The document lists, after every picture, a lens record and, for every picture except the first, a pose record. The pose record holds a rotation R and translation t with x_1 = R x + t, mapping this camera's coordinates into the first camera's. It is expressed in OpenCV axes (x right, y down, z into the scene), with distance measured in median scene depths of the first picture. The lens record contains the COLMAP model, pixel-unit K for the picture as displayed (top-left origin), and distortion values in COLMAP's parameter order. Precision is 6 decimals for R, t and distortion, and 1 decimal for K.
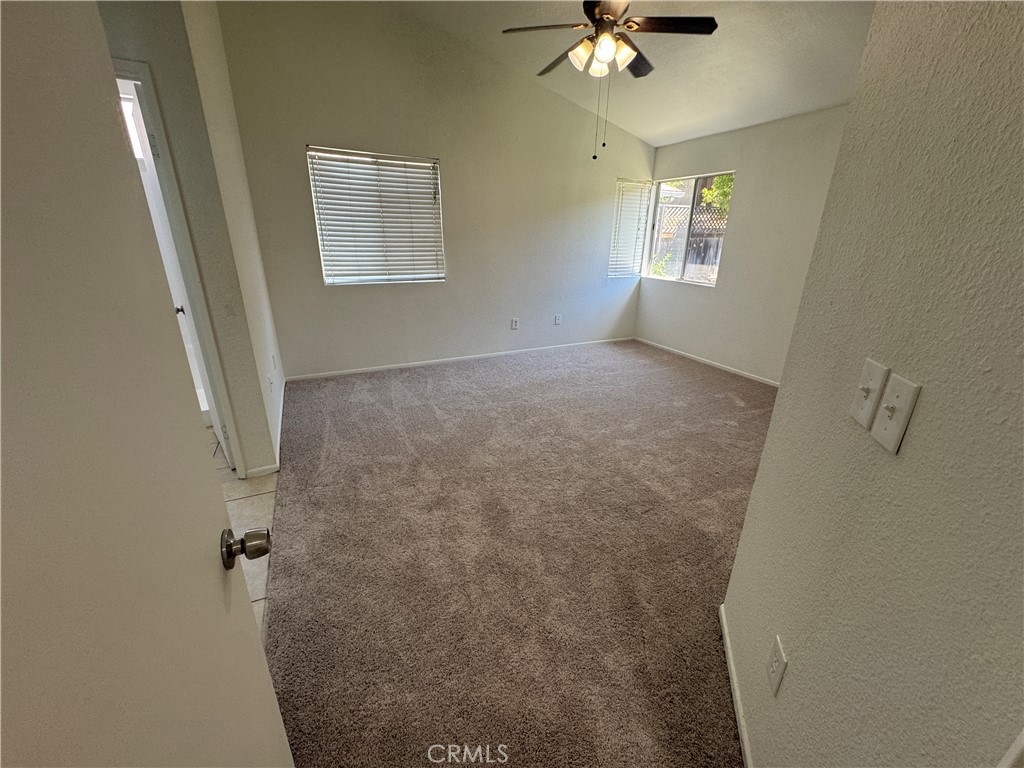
lens RADIAL K [[410.9, 0, 512.0], [0, 410.9, 384.0], [0, 0, 1]] dist [-0.001793, -0.000209]
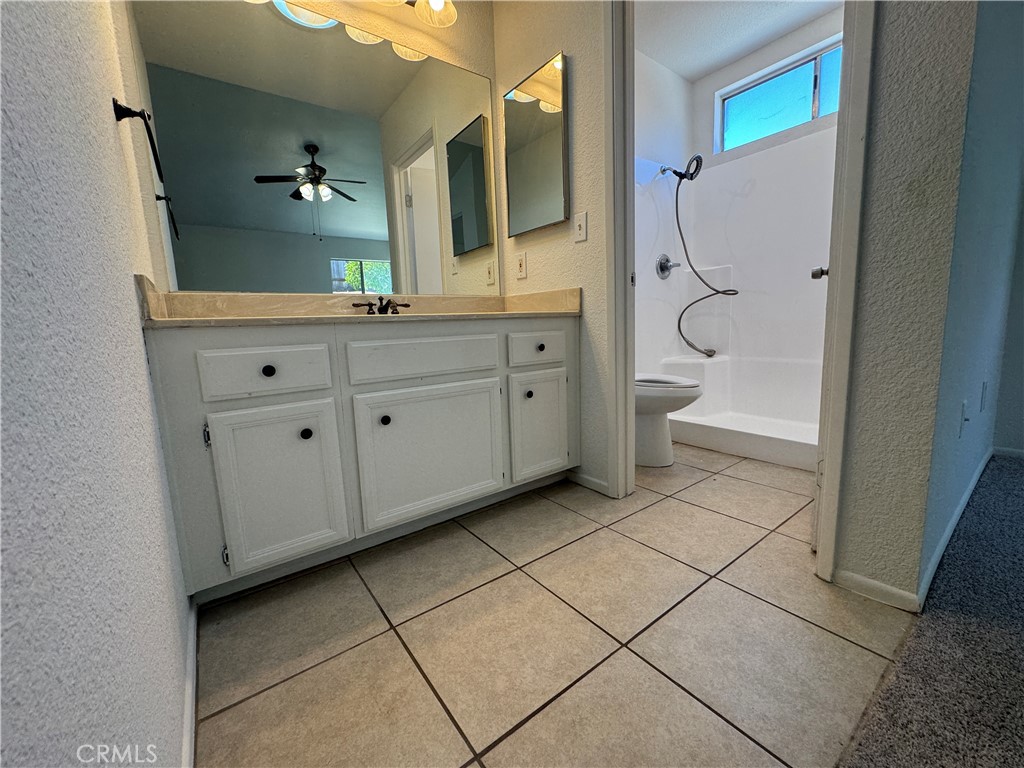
lens RADIAL K [[407.2, 0, 510.5], [0, 407.2, 383.4], [0, 0, 1]] dist [0.000302, -0.000286]
pose [[0.185663, 0.113763, -0.976006, -0.180322], [-0.295349, 0.953805, 0.054992, 0.059568], [0.937176, 0.278052, 0.210686, 0.310299]]
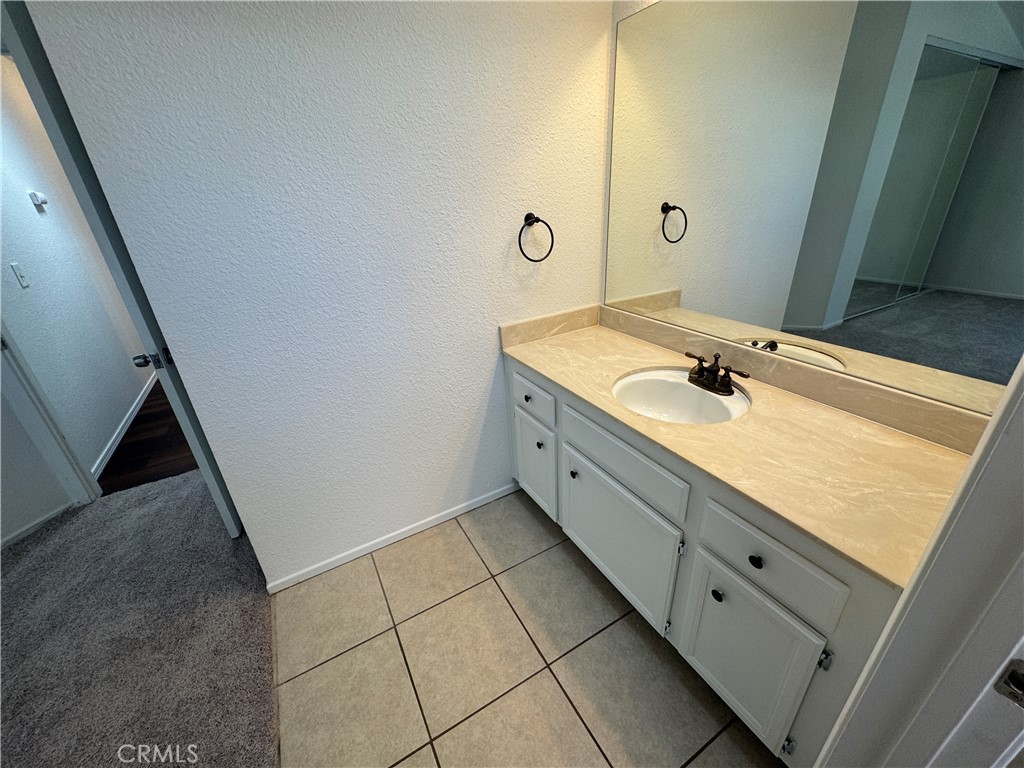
lens RADIAL K [[407.2, 0, 510.5], [0, 407.2, 383.4], [0, 0, 1]] dist [0.000302, -0.000286]
pose [[-0.997166, 0.055016, -0.051320, -0.438515], [0.002915, 0.709856, 0.704341, -0.188959], [0.075179, 0.702195, -0.708004, 0.495889]]
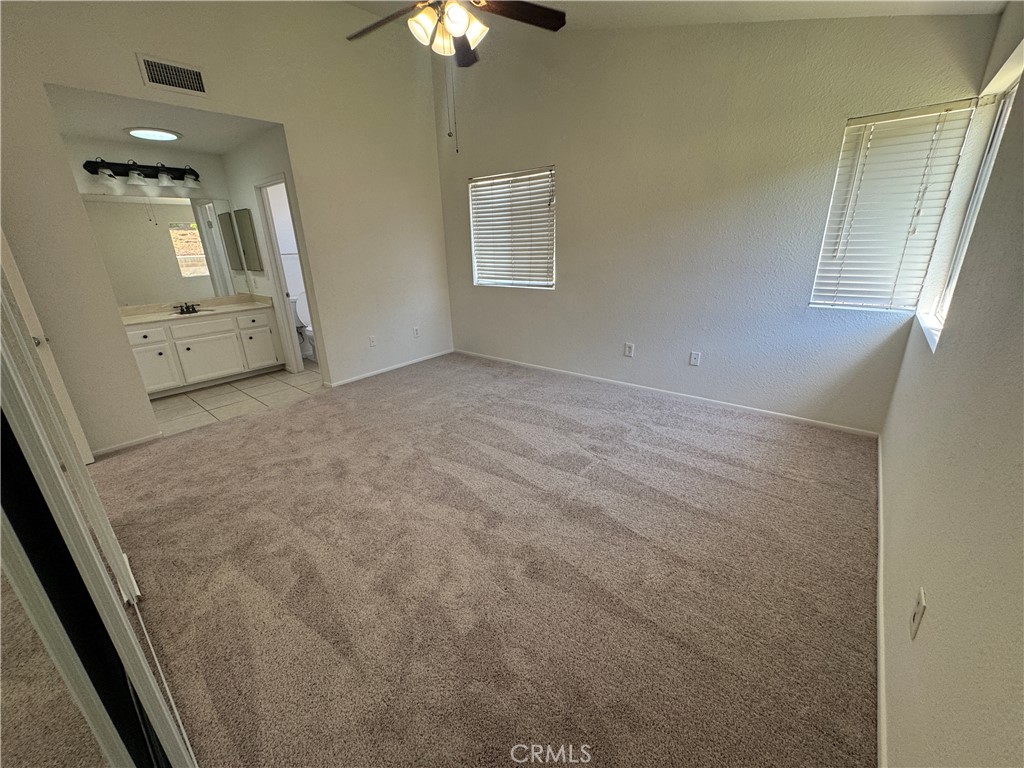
lens RADIAL K [[407.2, 0, 510.5], [0, 407.2, 383.4], [0, 0, 1]] dist [0.000302, -0.000286]
pose [[0.403922, 0.271265, -0.873649, 0.756819], [-0.279149, 0.946022, 0.164675, -0.183859], [0.871162, 0.177362, 0.457843, 0.549238]]
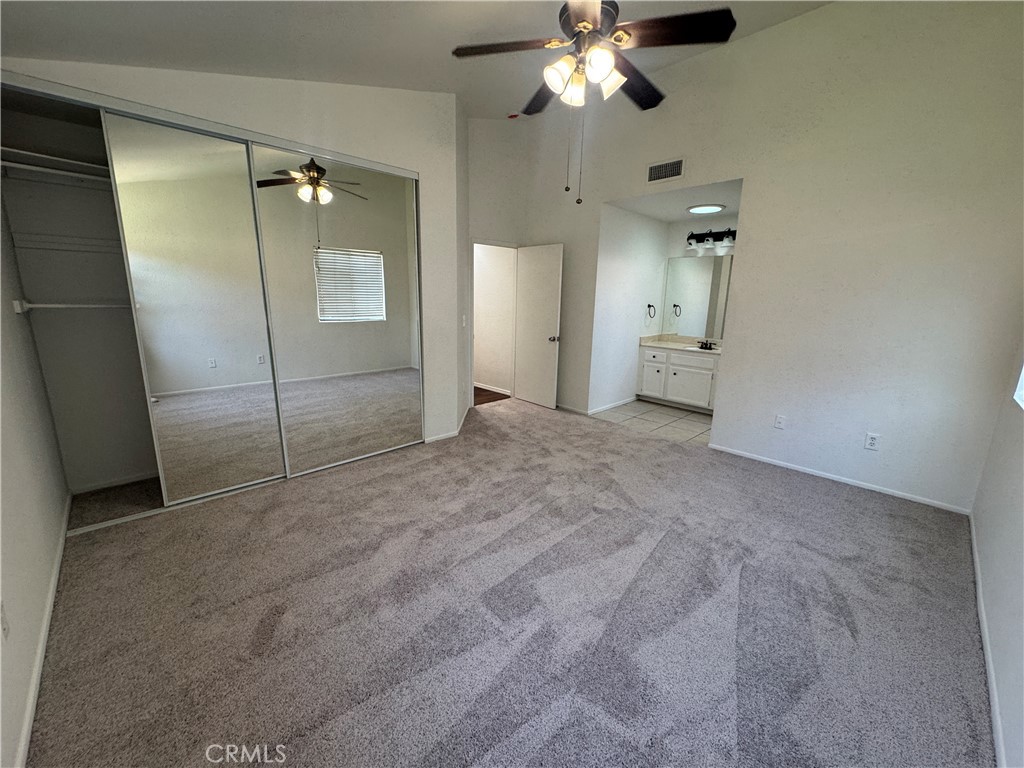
lens RADIAL K [[407.2, 0, 510.5], [0, 407.2, 383.4], [0, 0, 1]] dist [0.000302, -0.000286]
pose [[-0.949890, 0.030476, -0.311096, 0.392940], [-0.141949, 0.844643, 0.516167, -0.435743], [0.278496, 0.534462, -0.797992, 1.199455]]
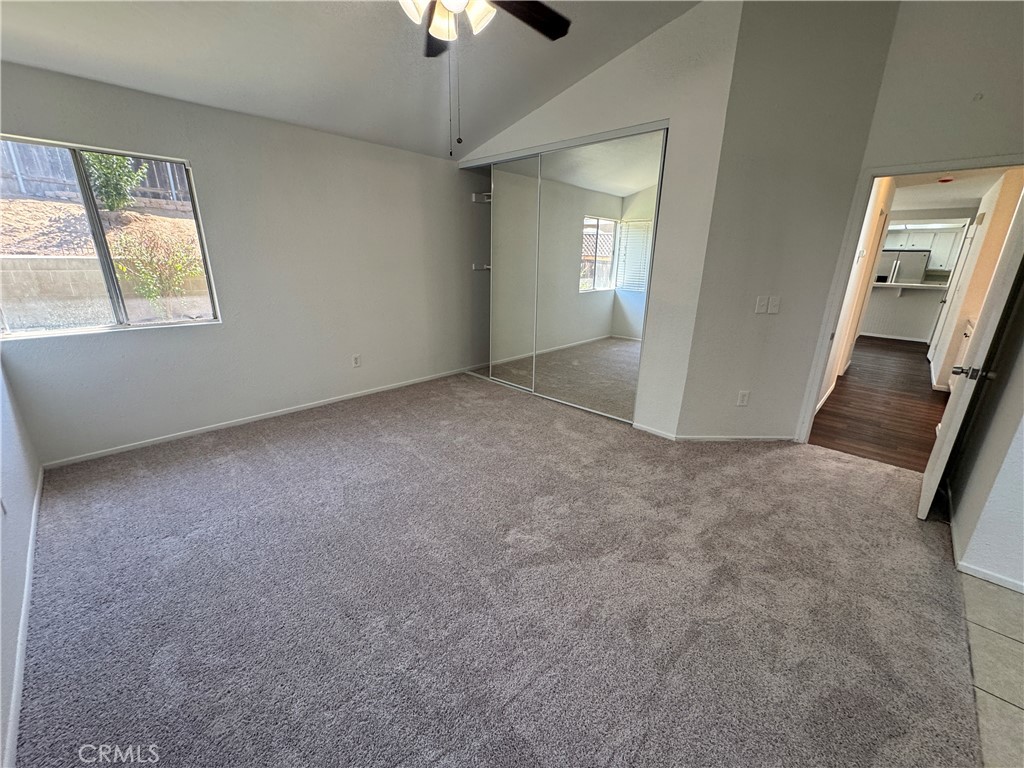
lens RADIAL K [[413.0, 0, 513.4], [0, 413.0, 386.7], [0, 0, 1]] dist [0.012053, -0.000067]
pose [[-0.350062, -0.306148, 0.885285, -0.404436], [0.300614, 0.858379, 0.415713, -0.322611], [-0.887180, 0.411655, -0.208453, 0.834574]]
